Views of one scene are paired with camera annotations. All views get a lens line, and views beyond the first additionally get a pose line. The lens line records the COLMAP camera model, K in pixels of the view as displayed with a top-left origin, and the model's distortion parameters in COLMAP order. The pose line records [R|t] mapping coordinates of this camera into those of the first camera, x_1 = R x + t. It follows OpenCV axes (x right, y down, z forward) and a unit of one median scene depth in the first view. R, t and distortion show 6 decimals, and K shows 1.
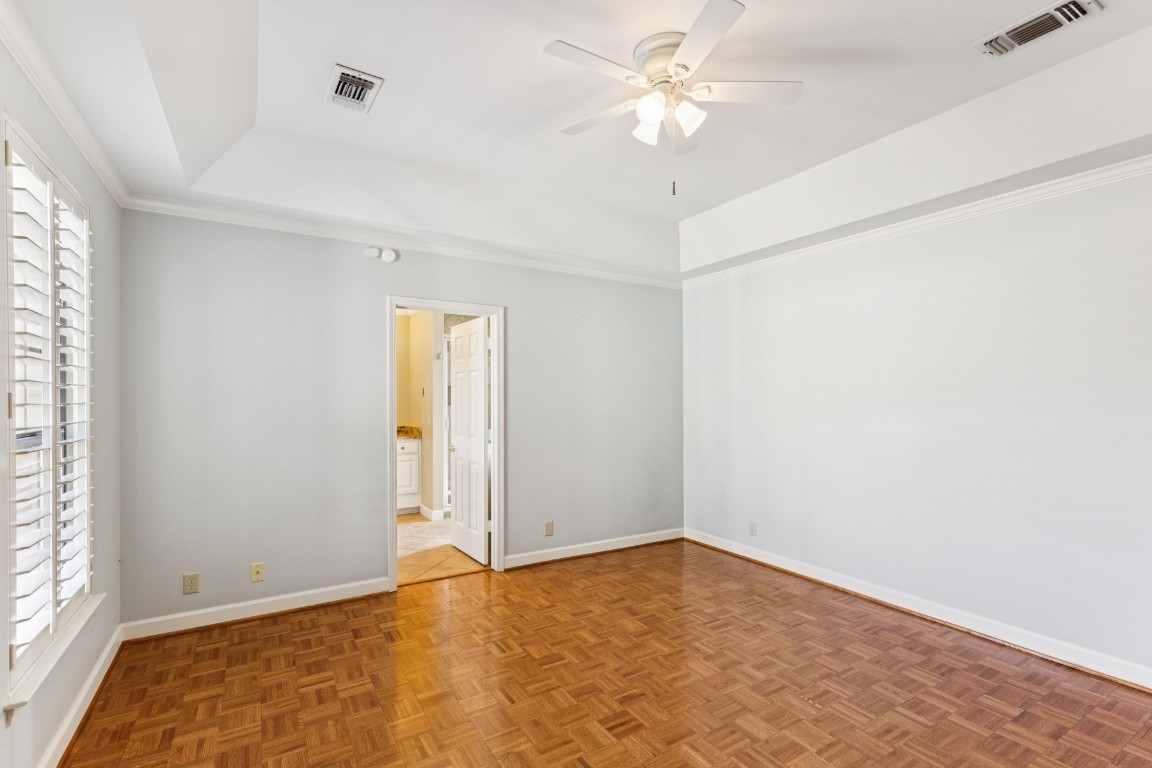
lens RADIAL K [[535.2, 0, 573.2], [0, 535.2, 384.8], [0, 0, 1]] dist [-0.000959, -0.000240]
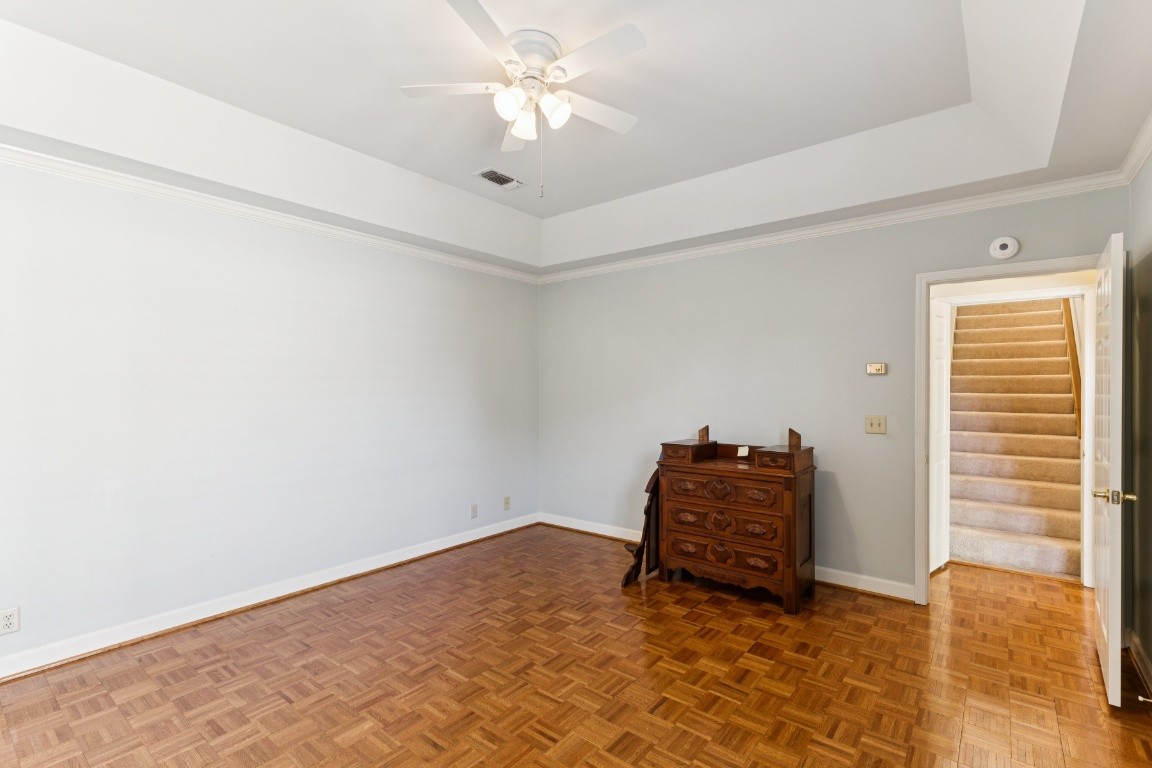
lens RADIAL K [[535.2, 0, 572.6], [0, 535.2, 386.7], [0, 0, 1]] dist [-0.000959, -0.000240]
pose [[-0.324826, -0.011926, 0.945698, -0.507709], [-0.019360, 0.999795, 0.005959, -0.002027], [-0.945576, -0.016373, -0.324991, 0.772839]]
